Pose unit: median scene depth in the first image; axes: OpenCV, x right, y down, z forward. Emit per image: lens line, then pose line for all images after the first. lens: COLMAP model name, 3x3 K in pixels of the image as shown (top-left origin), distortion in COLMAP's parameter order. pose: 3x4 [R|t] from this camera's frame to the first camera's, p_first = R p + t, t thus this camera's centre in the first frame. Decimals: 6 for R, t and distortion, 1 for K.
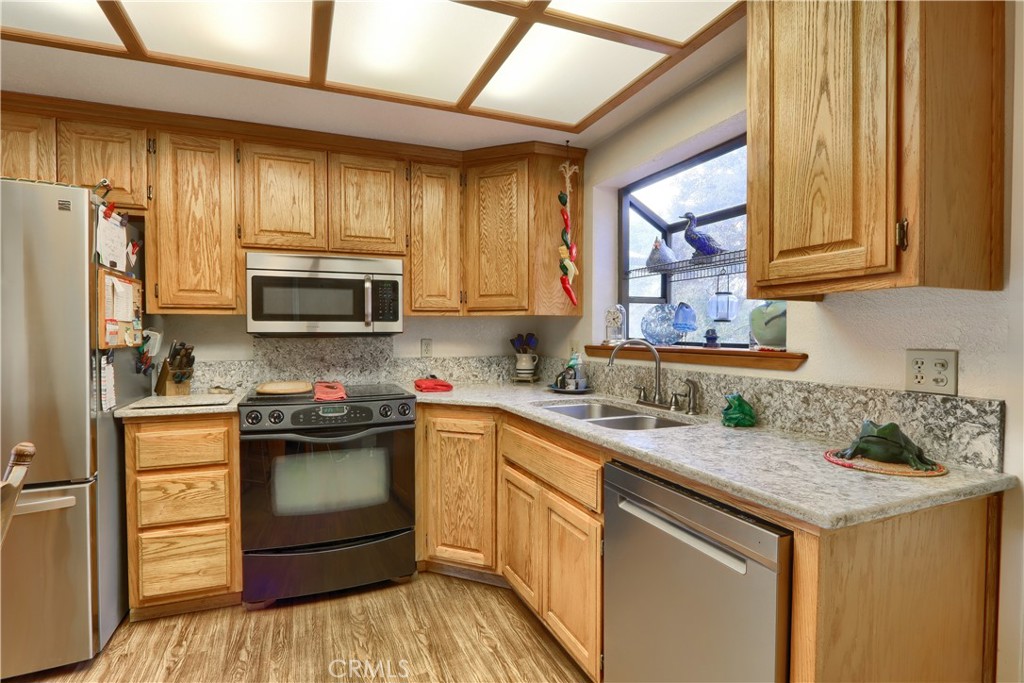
lens RADIAL K [[516.2, 0, 512.5], [0, 516.2, 343.3], [0, 0, 1]] dist [-0.004819, 0.000105]
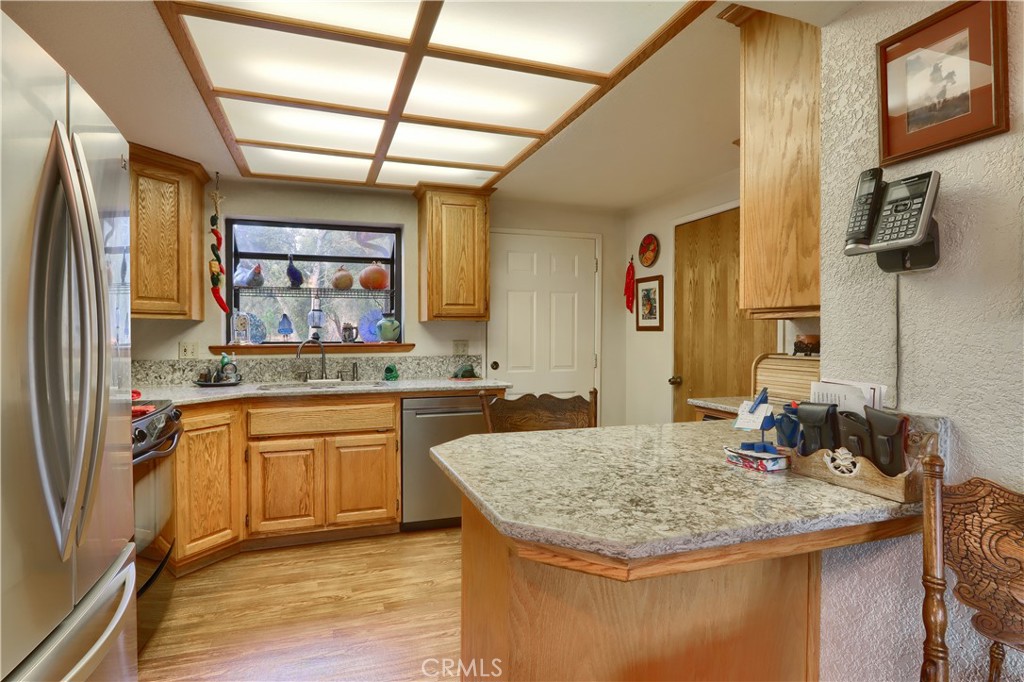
lens RADIAL K [[516.2, 0, 510.6], [0, 516.2, 335.2], [0, 0, 1]] dist [-0.004819, 0.000105]
pose [[0.047396, -0.002482, 0.998873, -1.189138], [0.021844, 0.999760, 0.001448, -0.008919], [-0.998637, 0.021750, 0.047439, 0.321531]]
